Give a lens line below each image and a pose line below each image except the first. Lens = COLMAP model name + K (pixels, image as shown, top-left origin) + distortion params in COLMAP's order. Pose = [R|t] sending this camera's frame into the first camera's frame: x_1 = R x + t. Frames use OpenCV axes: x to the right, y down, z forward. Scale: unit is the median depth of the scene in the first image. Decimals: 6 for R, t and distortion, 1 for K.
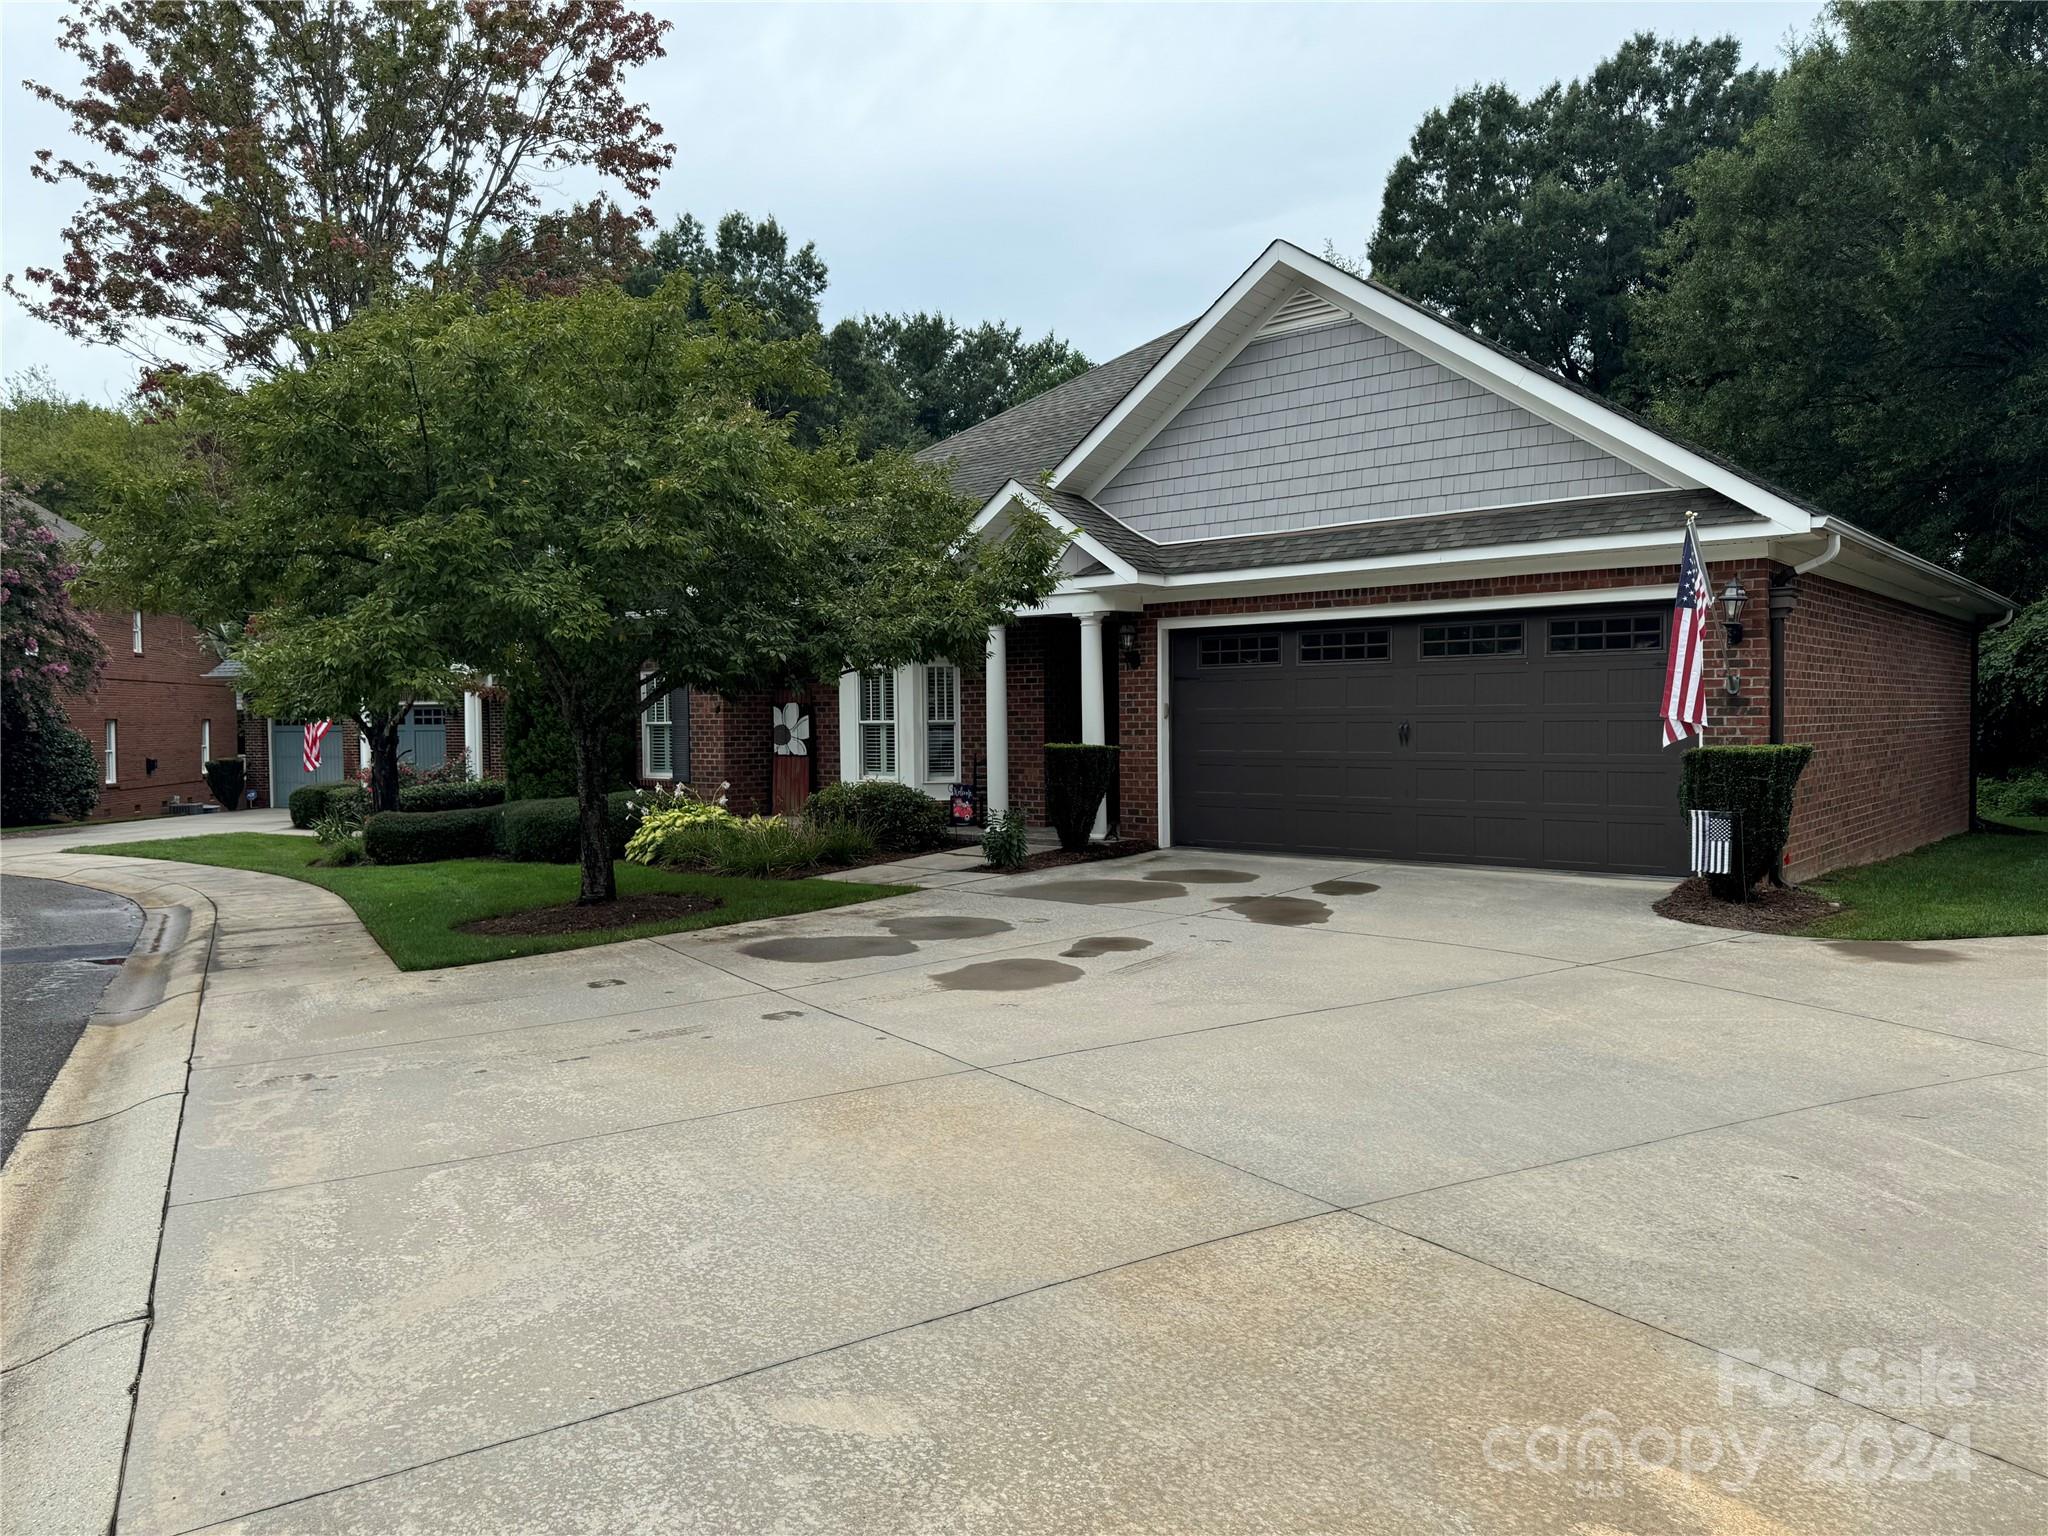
lens RADIAL K [[1392.9, 0, 1034.4], [0, 1392.9, 760.7], [0, 0, 1]] dist [0.100159, -0.139318]
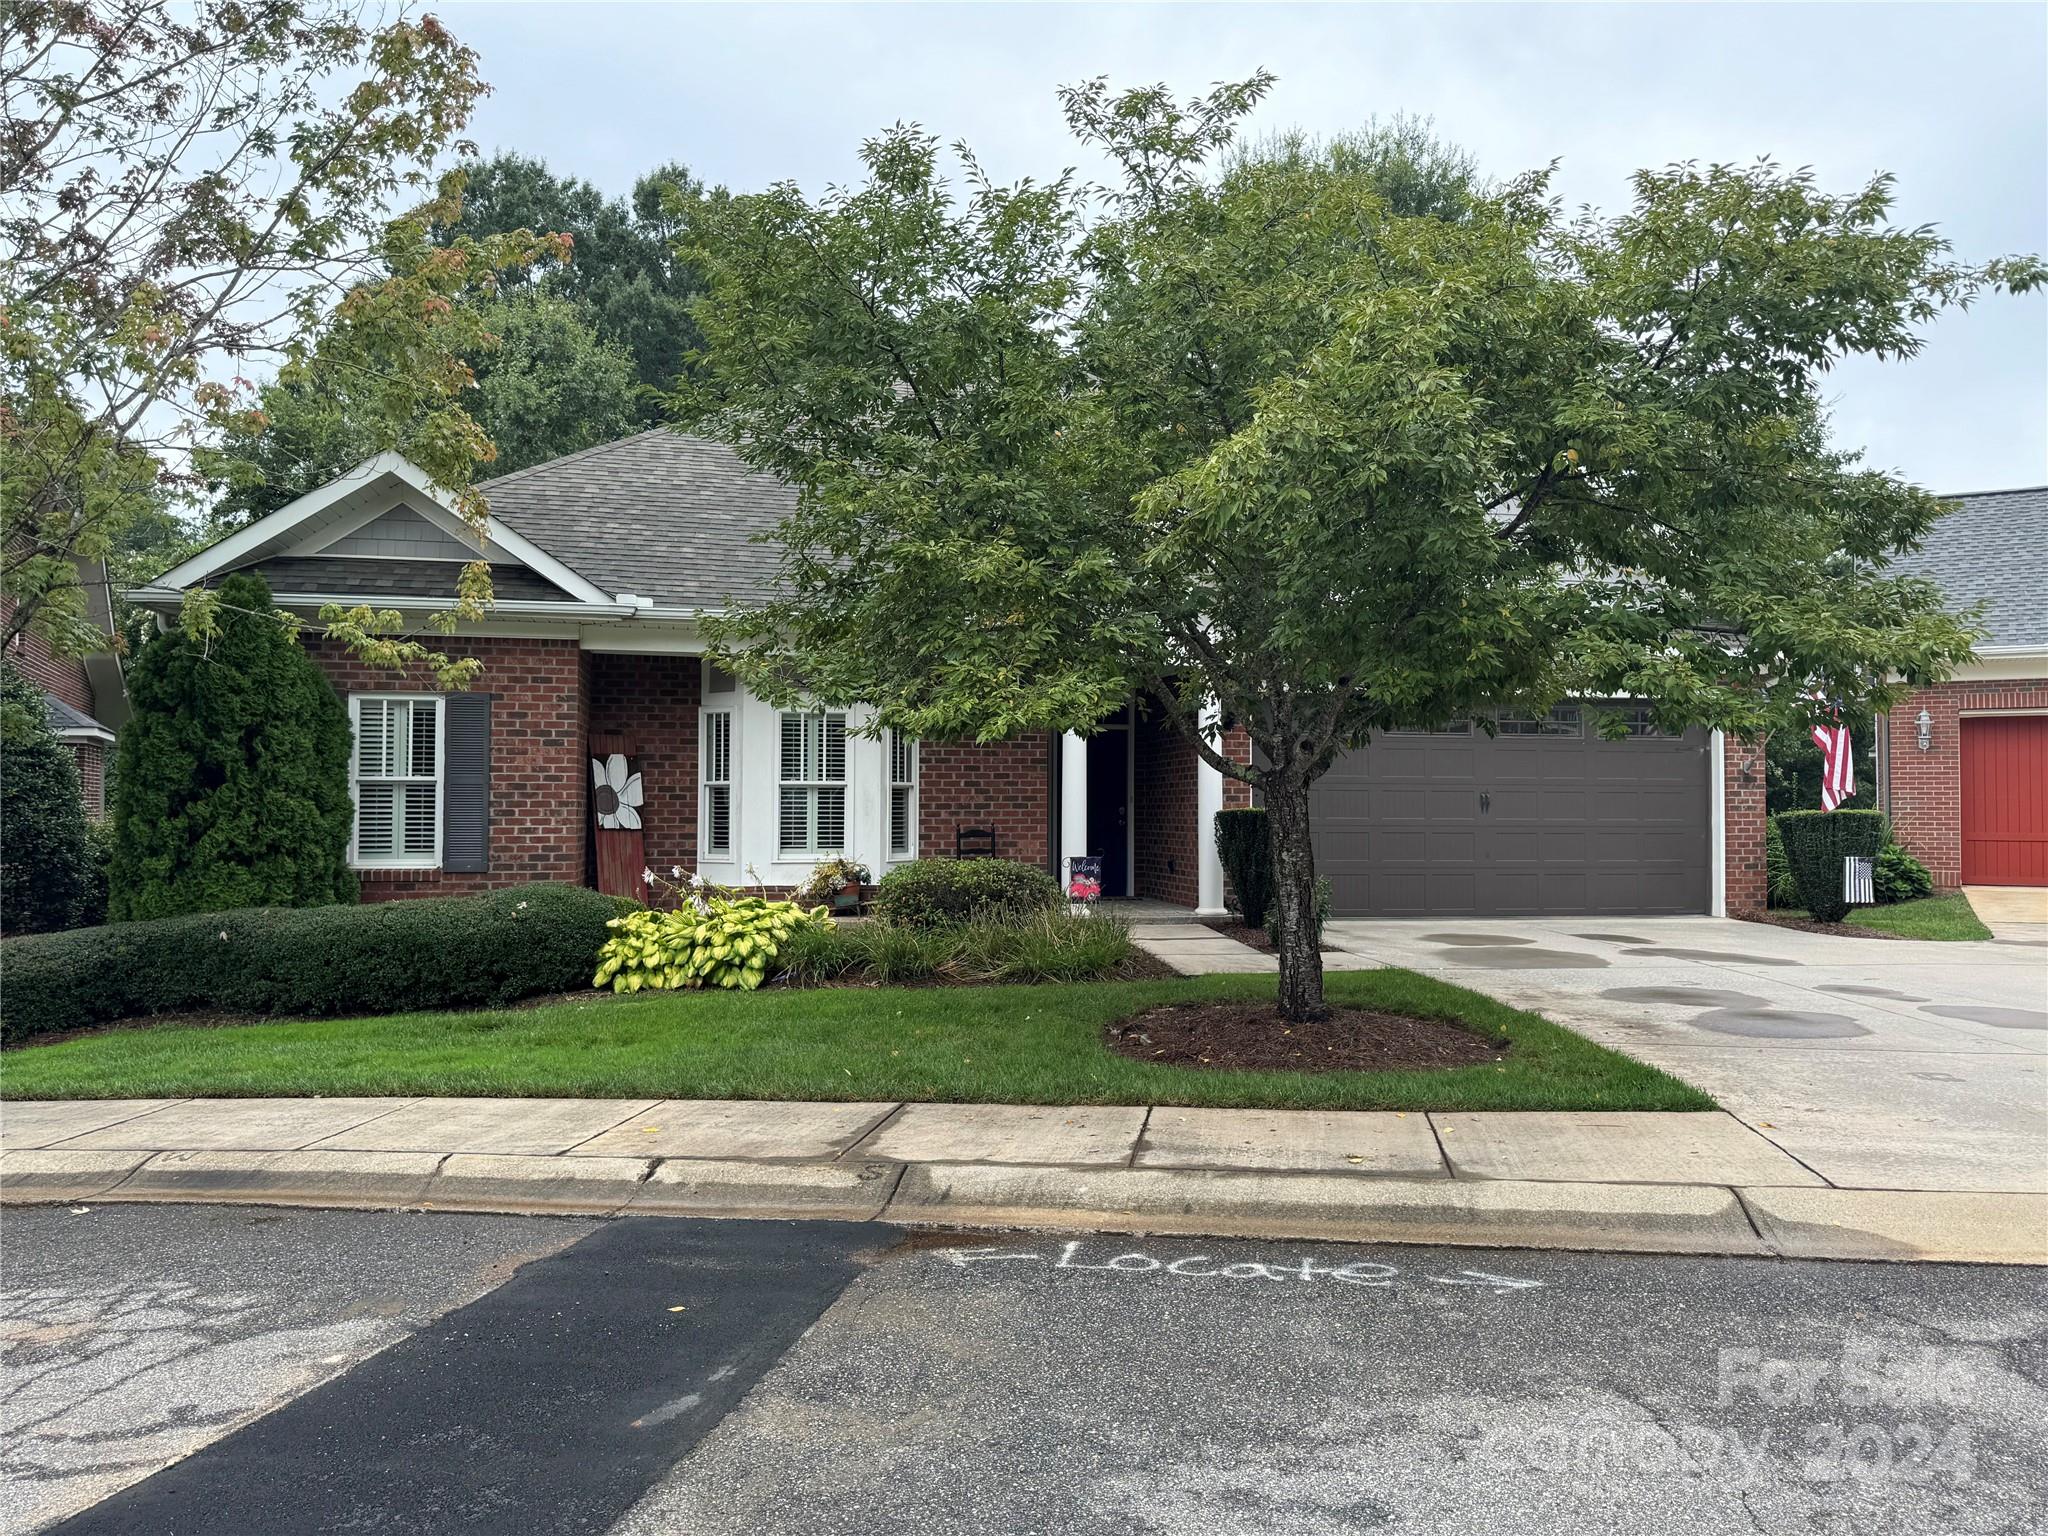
lens RADIAL K [[1410.6, 0, 1023.6], [0, 1410.6, 772.9], [0, 0, 1]] dist [0.074872, -0.110136]
pose [[0.635478, 0.029499, 0.771555, -0.753944], [0.014652, 0.998629, -0.050248, 0.008386], [-0.771980, 0.043236, 0.634175, 0.504720]]
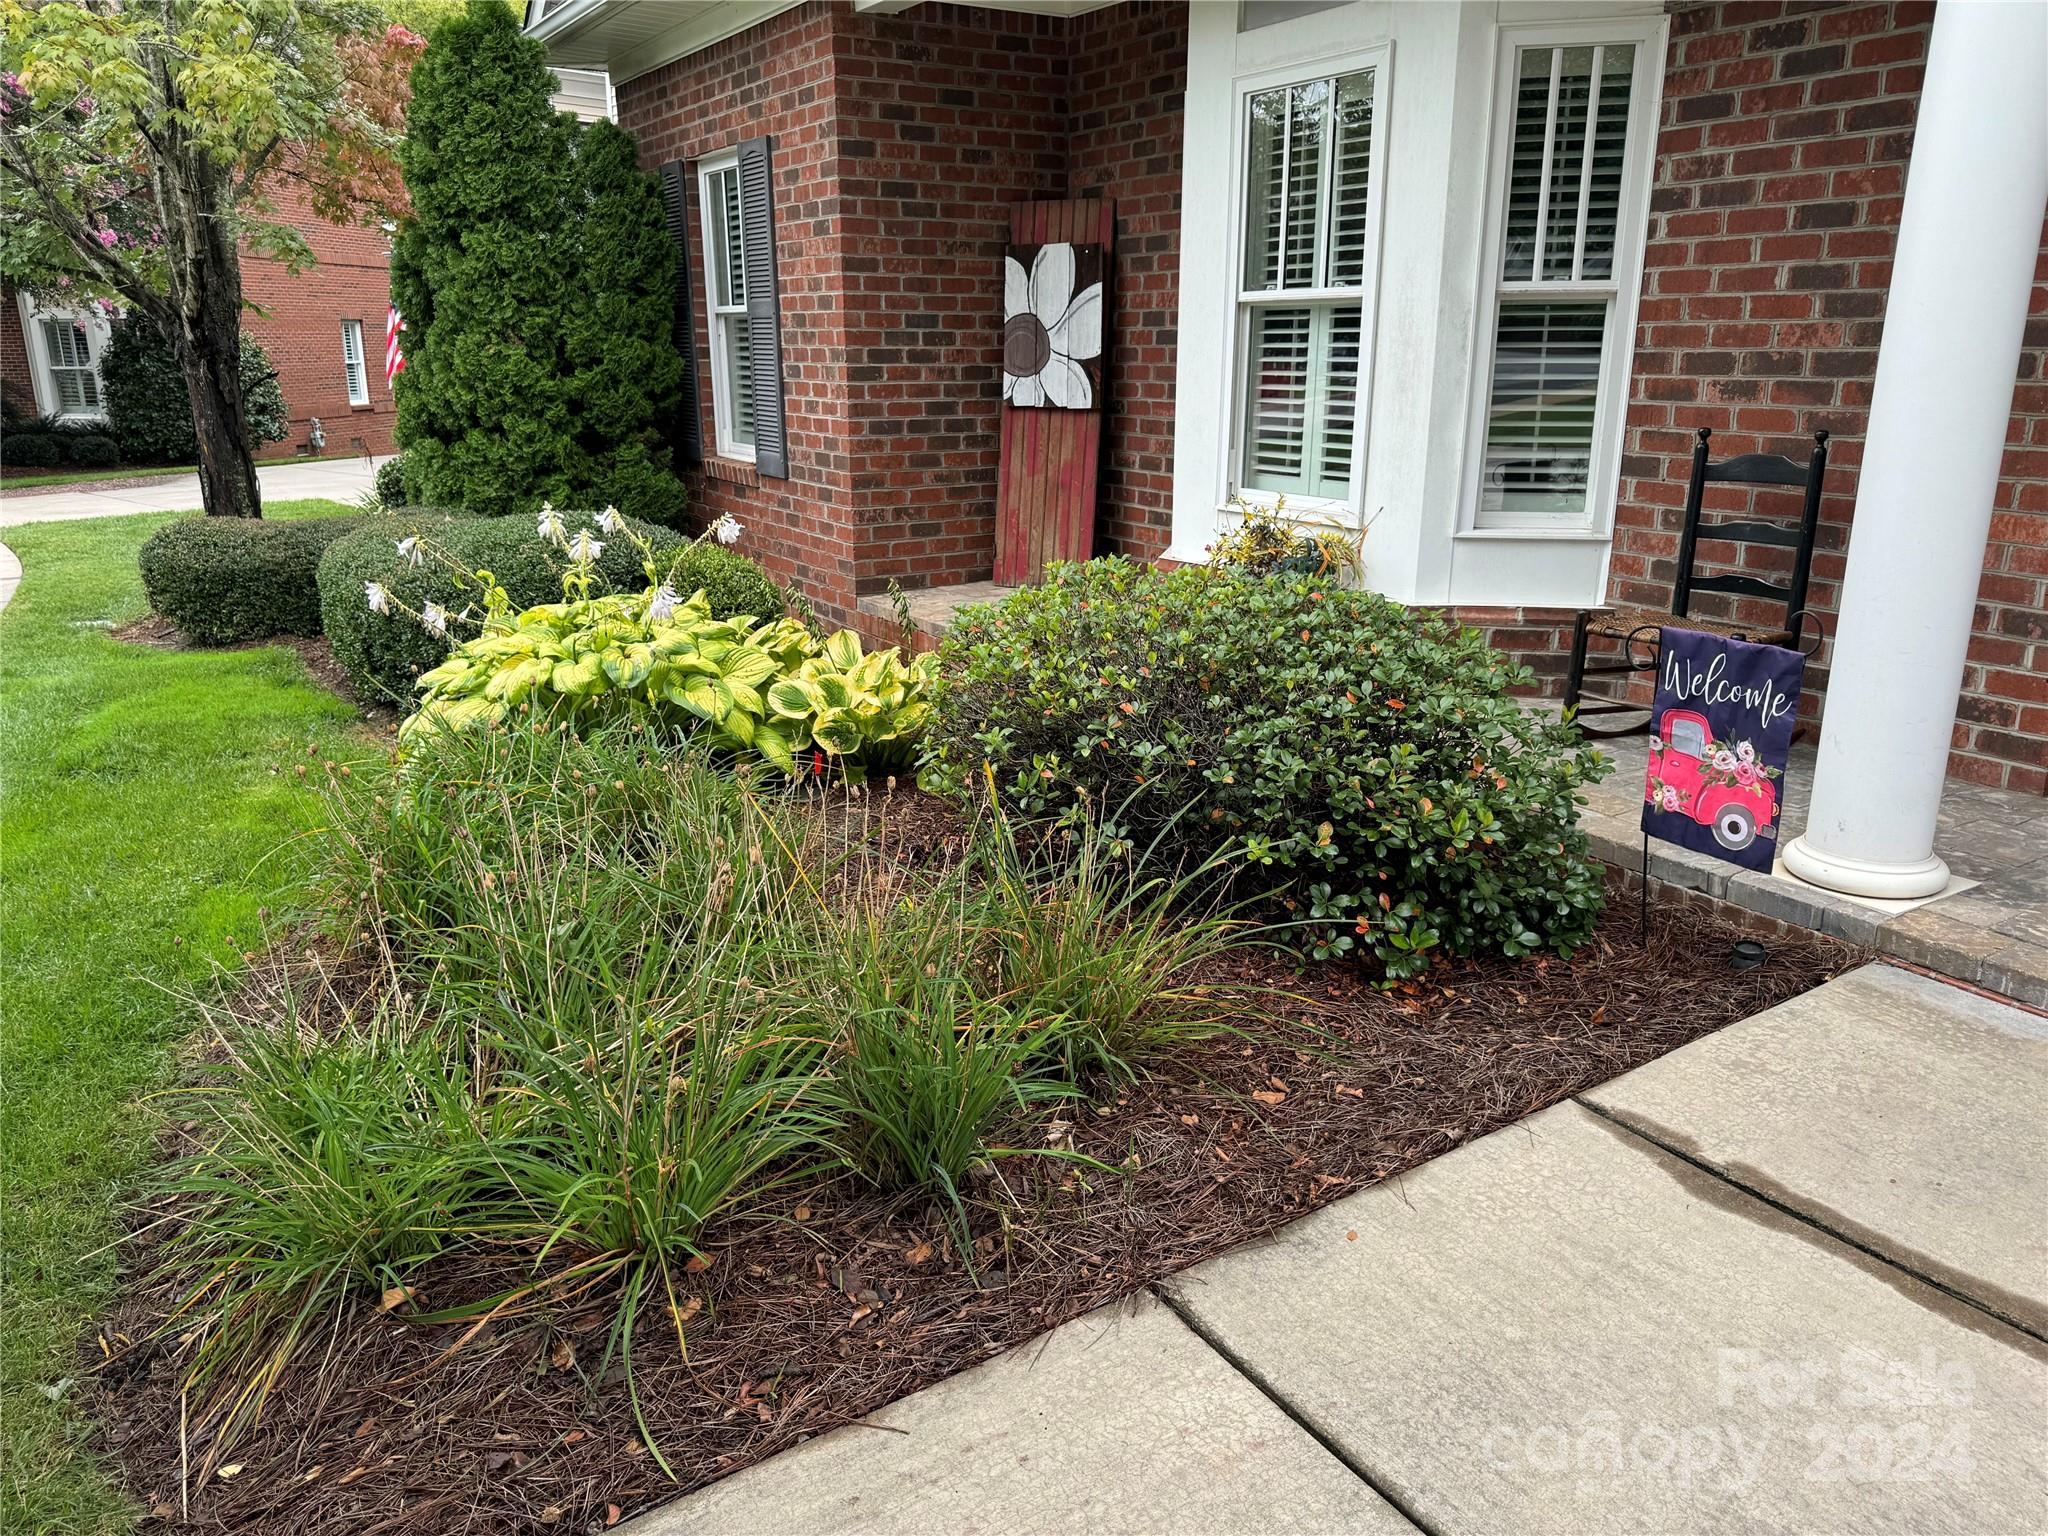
lens RADIAL K [[1461.8, 0, 1024.0], [0, 1461.8, 768.0], [0, 0, 1]] dist [0.065956, -0.091102]
pose [[0.947436, 0.095148, -0.305470, -0.079480], [-0.014112, 0.966255, 0.257202, -0.013765], [0.319634, -0.239371, 0.916807, 0.826559]]
